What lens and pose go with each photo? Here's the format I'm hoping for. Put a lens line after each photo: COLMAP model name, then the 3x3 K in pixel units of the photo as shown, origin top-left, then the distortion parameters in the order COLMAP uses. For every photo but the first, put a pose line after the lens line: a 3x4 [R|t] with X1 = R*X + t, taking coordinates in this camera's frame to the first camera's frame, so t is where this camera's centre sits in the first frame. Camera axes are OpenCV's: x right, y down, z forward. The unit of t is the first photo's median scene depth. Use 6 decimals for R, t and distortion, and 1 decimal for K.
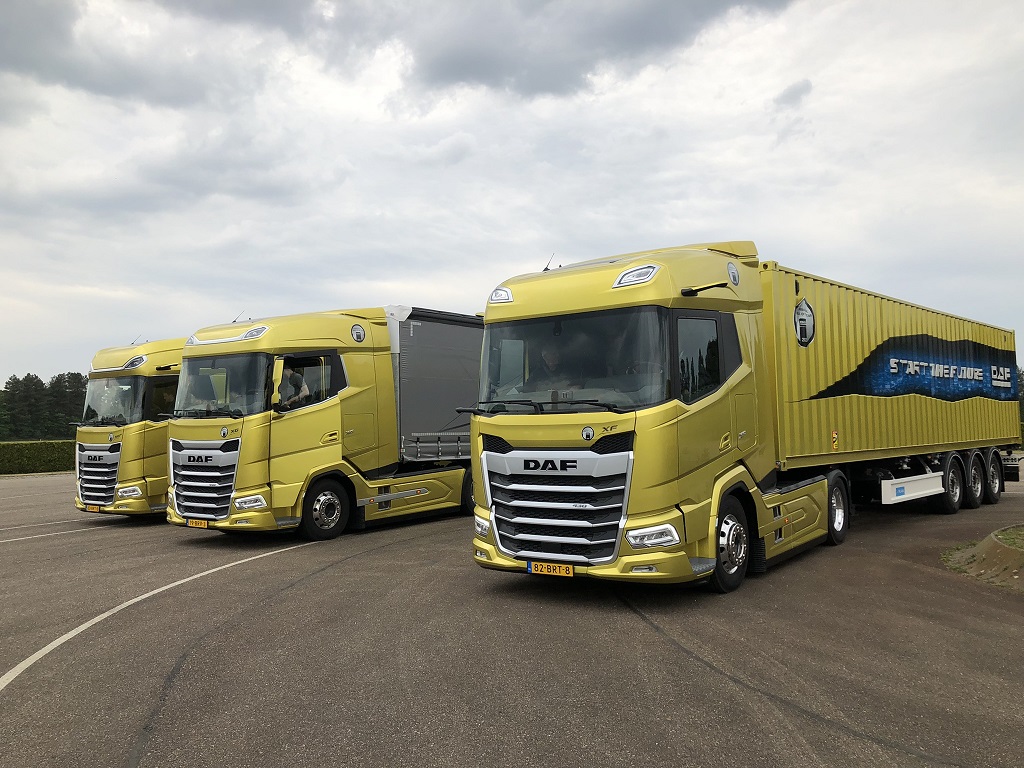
lens RADIAL K [[848.9, 0, 508.0], [0, 848.9, 367.1], [0, 0, 1]] dist [0.100675, -0.095025]
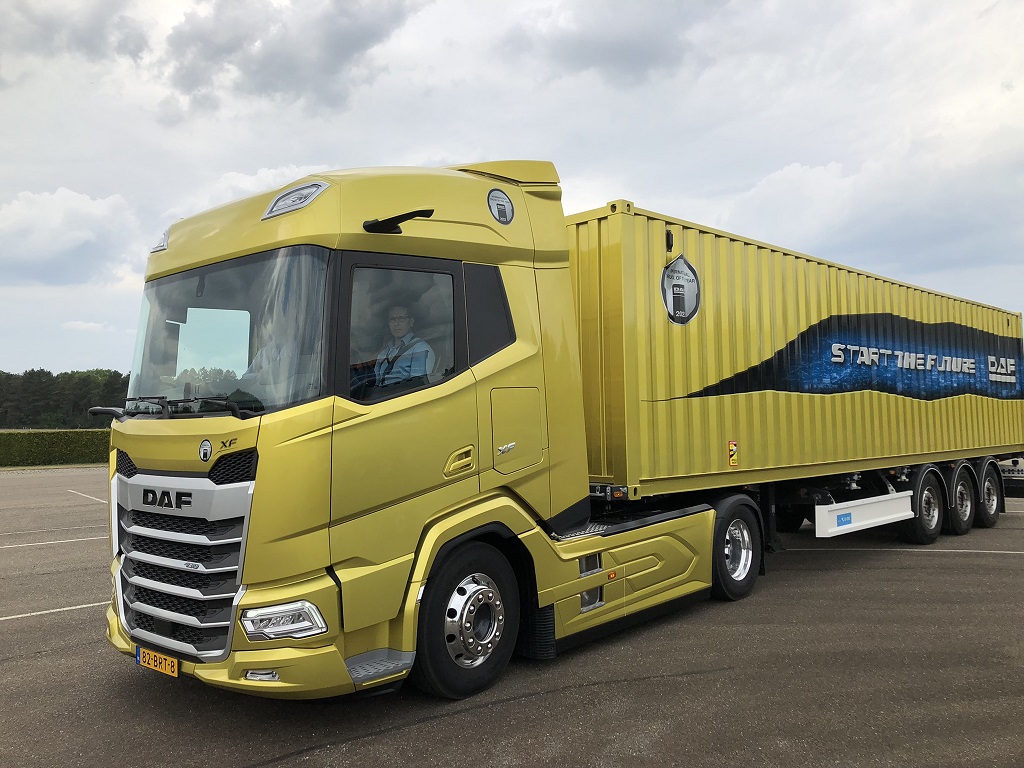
lens RADIAL K [[848.9, 0, 504.4], [0, 848.9, 382.4], [0, 0, 1]] dist [0.100675, -0.095025]
pose [[0.995752, 0.005522, -0.091912, 0.364445], [-0.003422, 0.999730, 0.022992, 0.012379], [0.092014, -0.022580, 0.995502, 0.384722]]
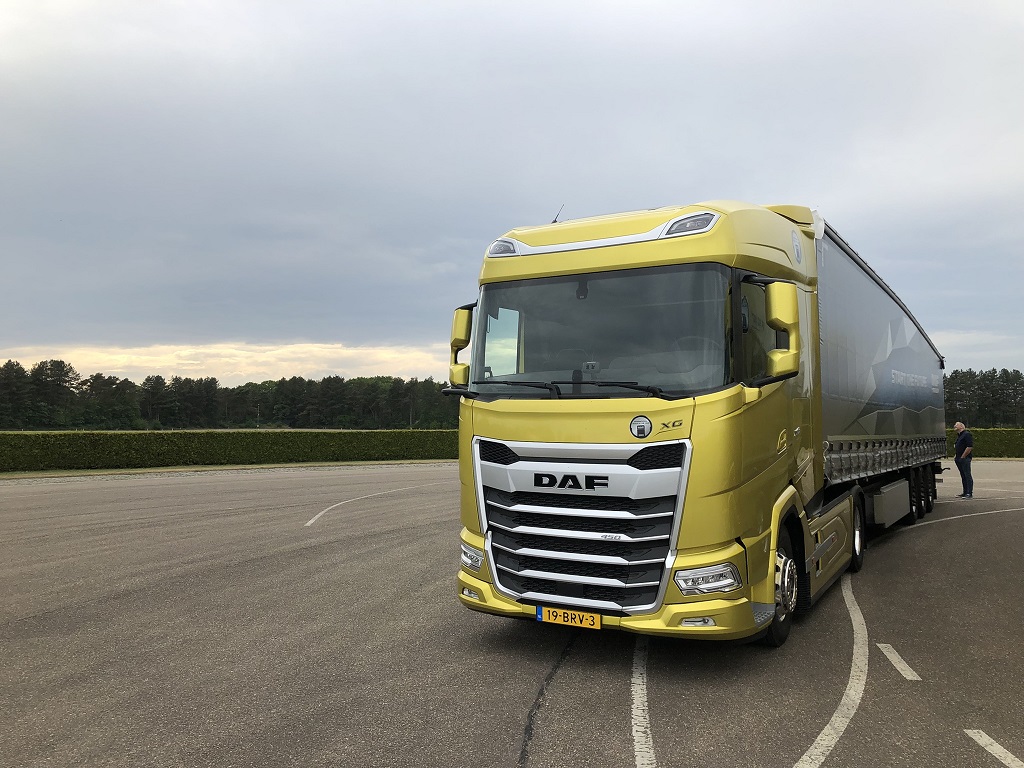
lens RADIAL K [[848.9, 0, 519.3], [0, 848.9, 364.9], [0, 0, 1]] dist [0.100675, -0.095025]
pose [[0.993288, 0.030598, 0.111551, -0.086829], [-0.030641, 0.999530, -0.001327, 0.012008], [-0.111539, -0.002100, 0.993758, 0.241122]]
